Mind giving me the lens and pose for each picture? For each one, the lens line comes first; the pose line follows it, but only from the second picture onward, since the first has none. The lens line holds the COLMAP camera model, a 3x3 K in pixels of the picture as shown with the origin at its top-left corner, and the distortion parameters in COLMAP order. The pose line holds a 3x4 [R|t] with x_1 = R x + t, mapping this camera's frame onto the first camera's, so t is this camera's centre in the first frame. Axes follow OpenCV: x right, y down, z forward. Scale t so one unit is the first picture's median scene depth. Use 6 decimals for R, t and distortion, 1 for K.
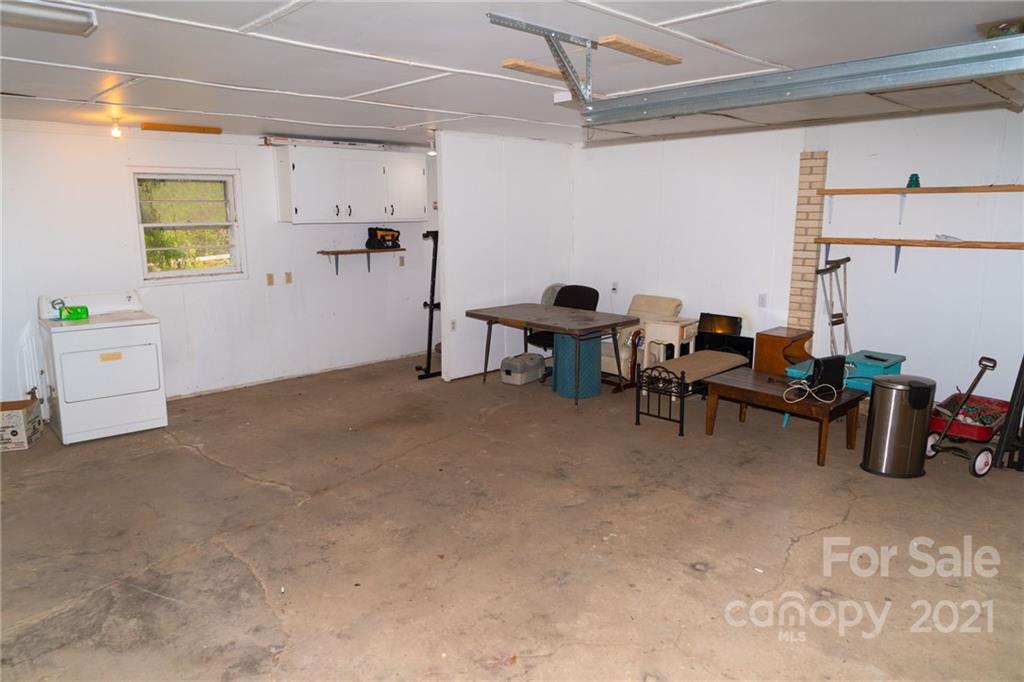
lens RADIAL K [[687.0, 0, 524.5], [0, 687.0, 343.6], [0, 0, 1]] dist [-0.020827, 0.005801]
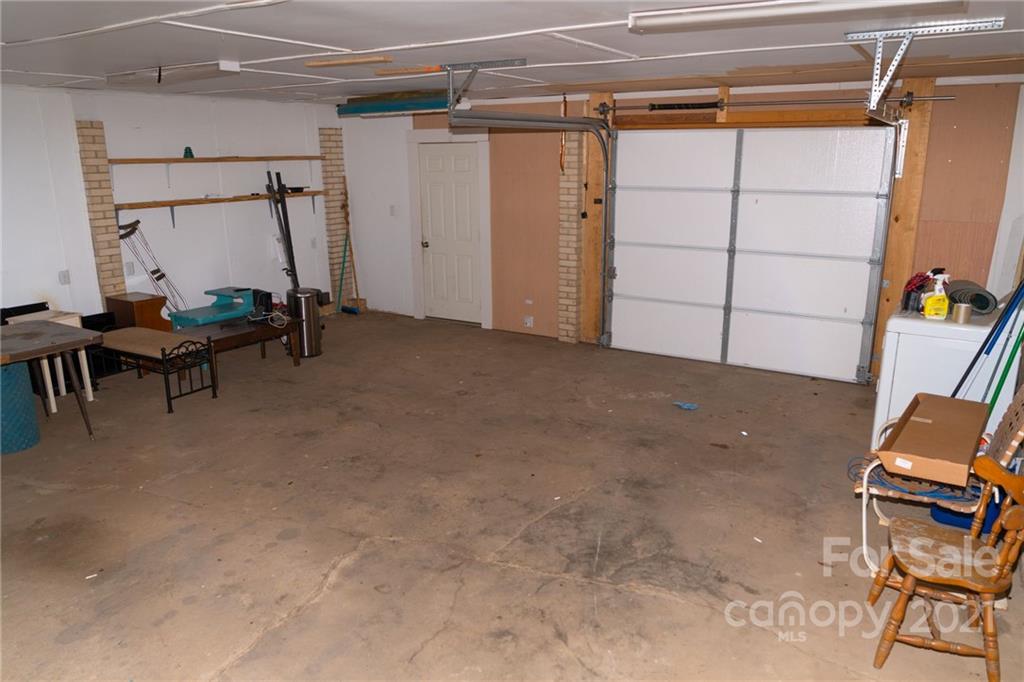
lens RADIAL K [[687.0, 0, 524.5], [0, 687.0, 343.6], [0, 0, 1]] dist [-0.020827, 0.005801]
pose [[-0.237554, -0.249239, 0.938855, -0.895660], [0.190075, 0.935911, 0.296551, -0.173117], [-0.952596, 0.248900, -0.174956, 0.754057]]
